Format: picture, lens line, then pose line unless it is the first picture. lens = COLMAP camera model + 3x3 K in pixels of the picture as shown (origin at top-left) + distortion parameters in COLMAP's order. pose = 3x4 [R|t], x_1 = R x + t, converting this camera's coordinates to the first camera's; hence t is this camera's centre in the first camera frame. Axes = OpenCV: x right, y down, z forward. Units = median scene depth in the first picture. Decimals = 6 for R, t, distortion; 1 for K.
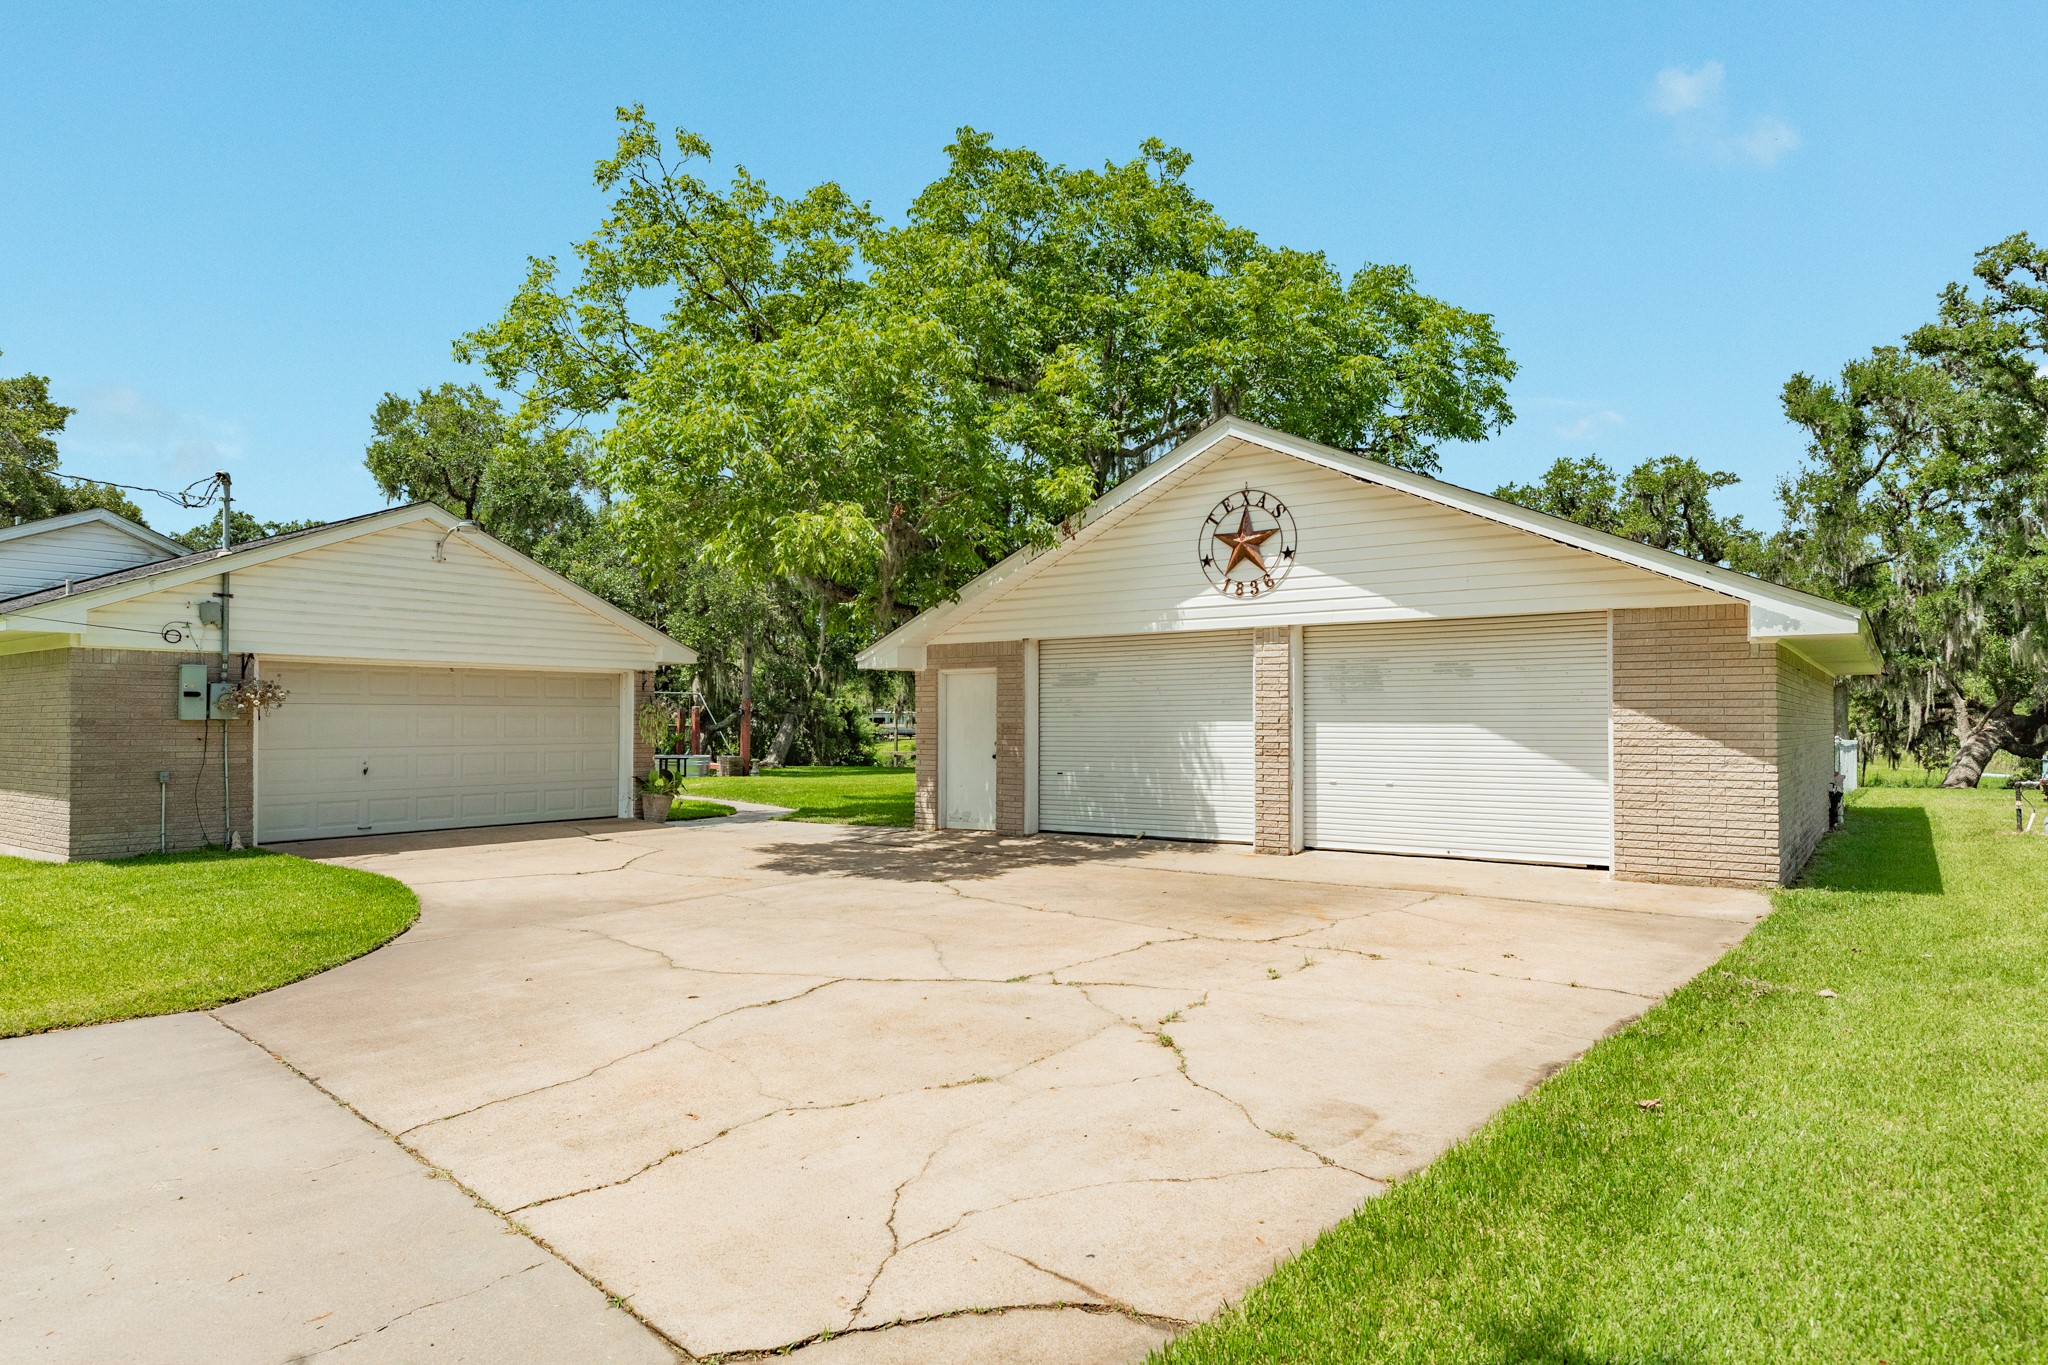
lens RADIAL K [[1266.1, 0, 1026.9], [0, 1266.1, 715.7], [0, 0, 1]] dist [0.002636, 0.000027]
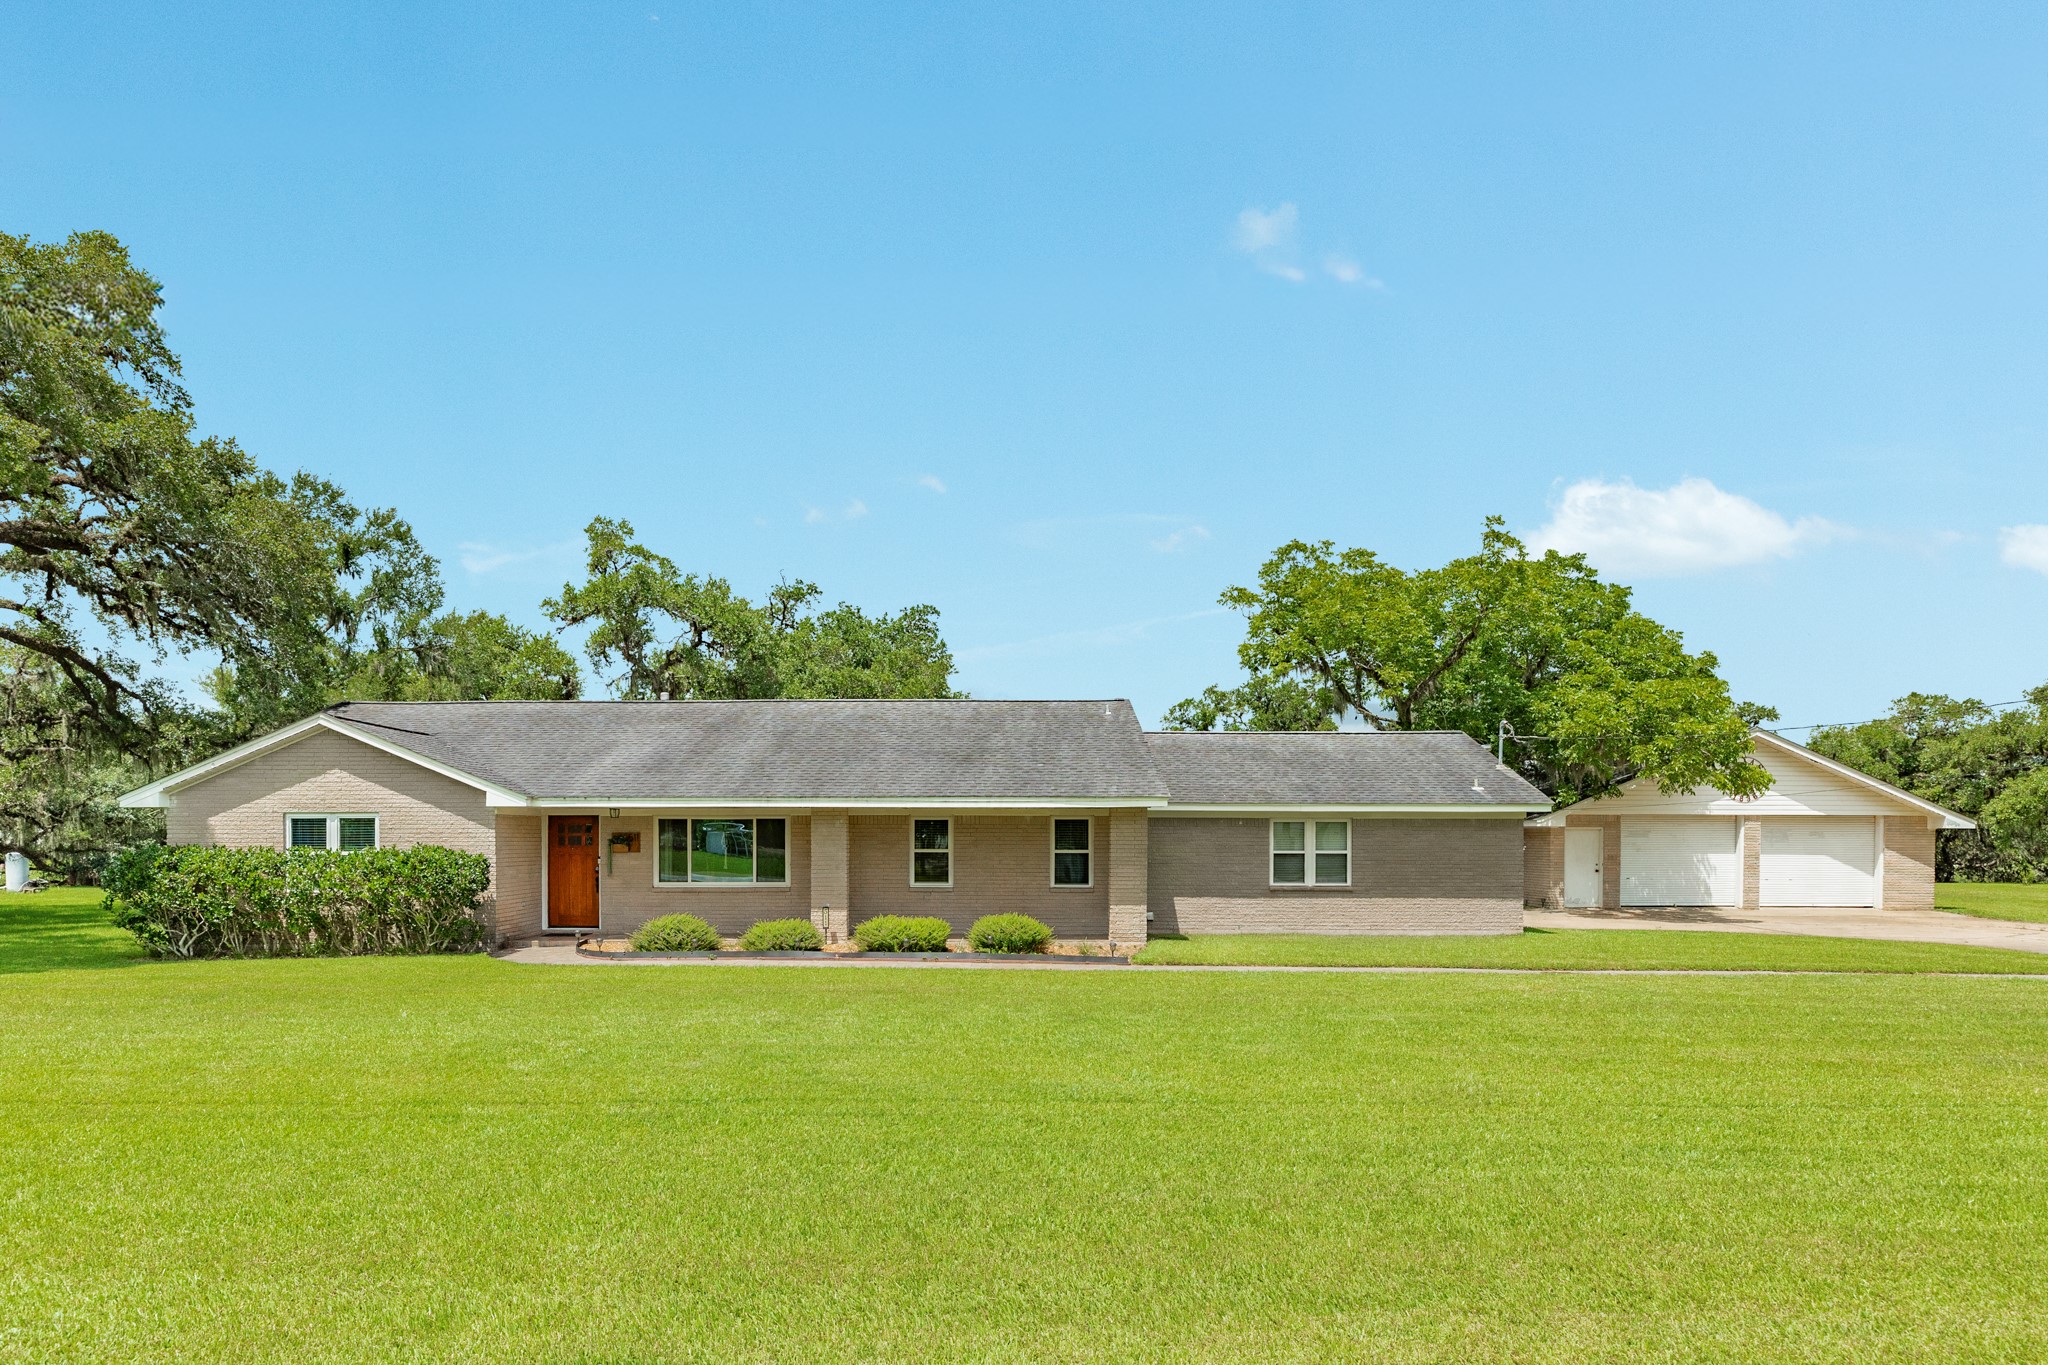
lens RADIAL K [[1067.4, 0, 1024.0], [0, 1067.4, 682.5], [0, 0, 1]] dist [0.012228, -0.000249]
pose [[0.810148, 0.086035, 0.579878, -2.196243], [-0.006874, 0.990498, -0.137353, -0.029206], [-0.586186, 0.107290, 0.803041, 0.117965]]
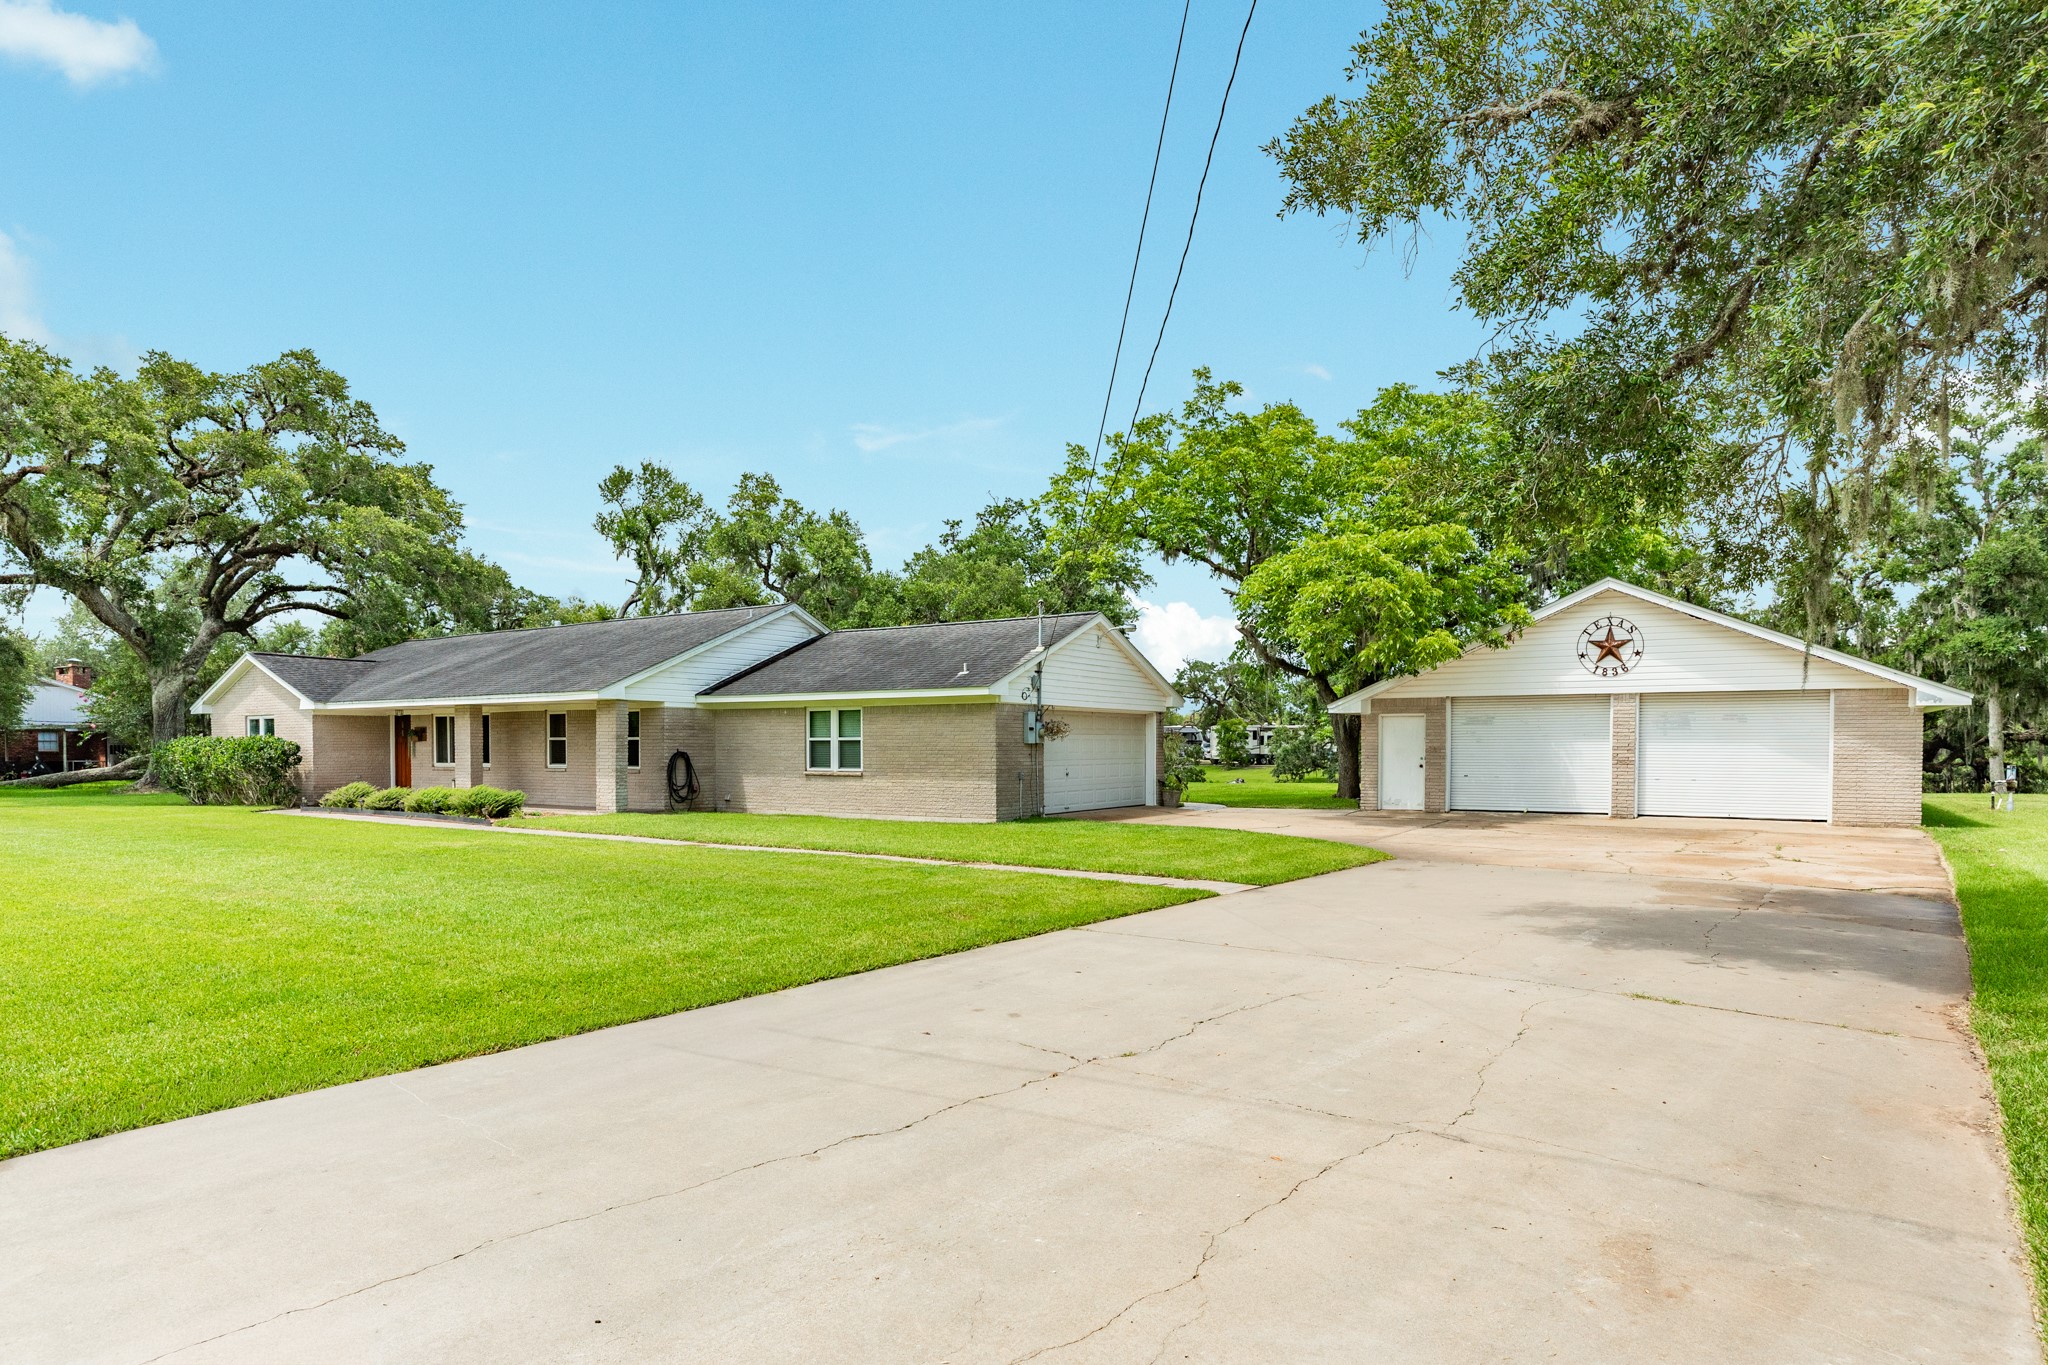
lens RADIAL K [[1202.5, 0, 1024.3], [0, 1202.5, 785.7], [0, 0, 1]] dist [-0.002246, -0.000576]
pose [[0.998394, -0.000268, 0.056653, -0.760654], [-0.001984, 0.999210, 0.039691, -0.004386], [-0.056619, -0.039740, 0.997605, -0.672344]]
